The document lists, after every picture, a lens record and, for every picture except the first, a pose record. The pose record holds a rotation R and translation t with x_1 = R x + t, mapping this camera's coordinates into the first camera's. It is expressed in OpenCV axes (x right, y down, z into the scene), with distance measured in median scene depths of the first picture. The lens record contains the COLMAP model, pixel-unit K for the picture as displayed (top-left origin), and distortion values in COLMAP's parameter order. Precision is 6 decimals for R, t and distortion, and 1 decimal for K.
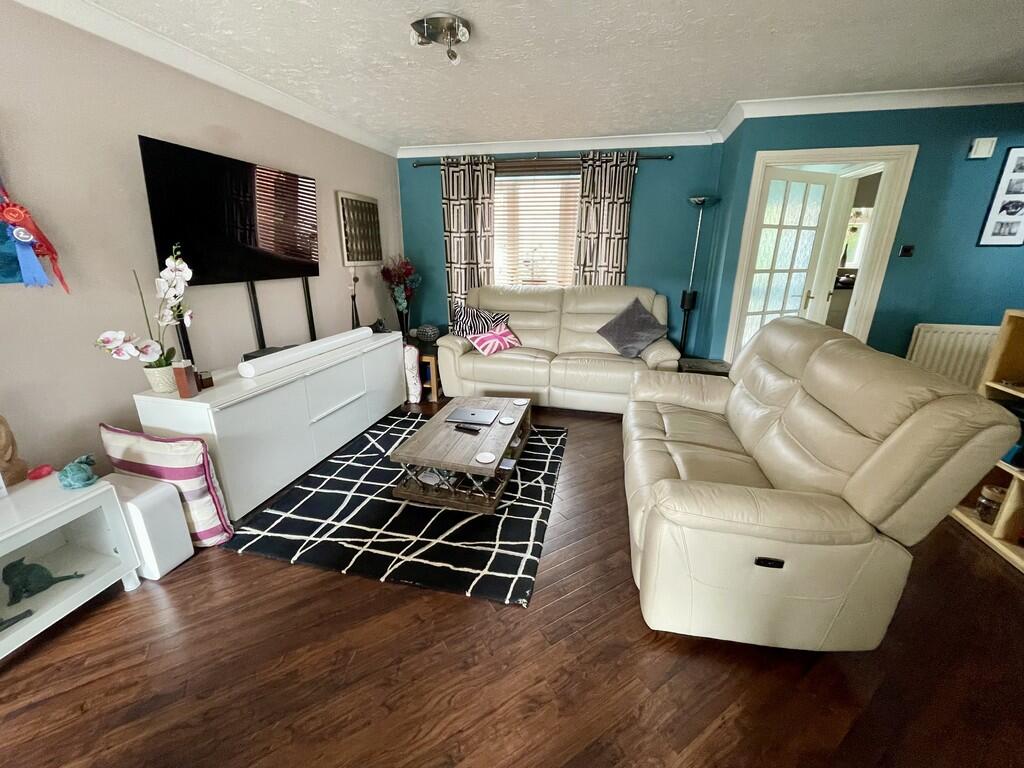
lens RADIAL K [[410.7, 0, 514.5], [0, 410.7, 383.5], [0, 0, 1]] dist [-0.000370, -0.000264]
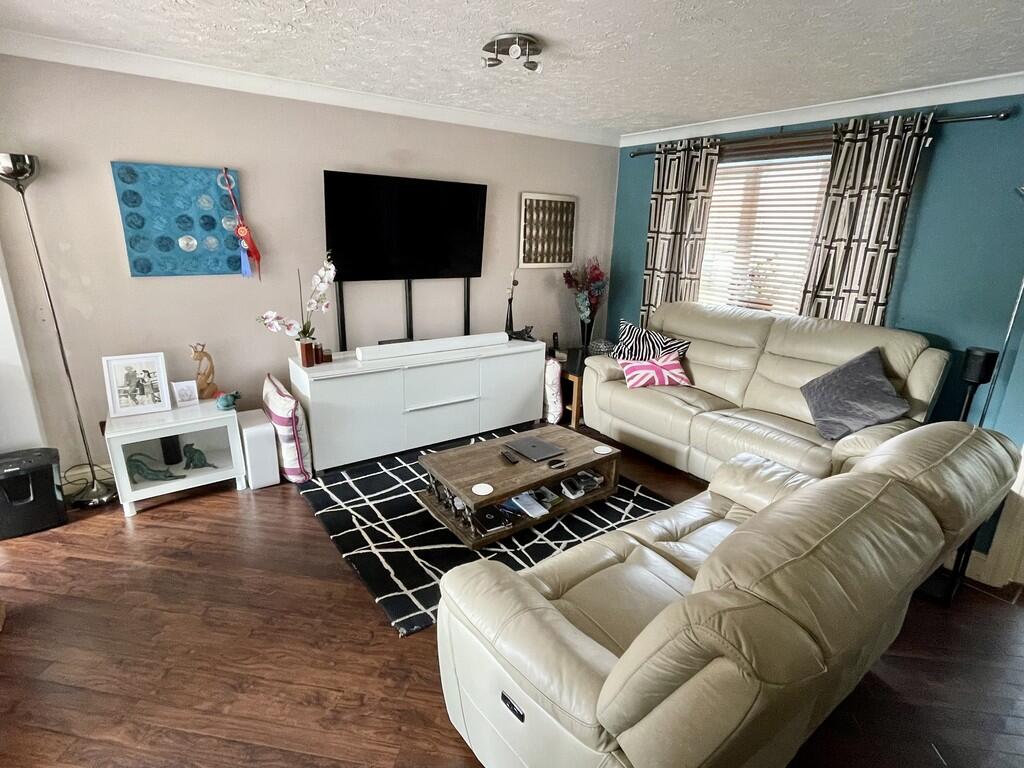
lens RADIAL K [[517.8, 0, 510.3], [0, 517.8, 384.6], [0, 0, 1]] dist [-0.001279, -0.000177]
pose [[0.755985, 0.203186, -0.622255, 0.386184], [-0.223174, 0.973655, 0.046792, -0.069584], [0.615369, 0.103497, 0.781415, 0.060155]]
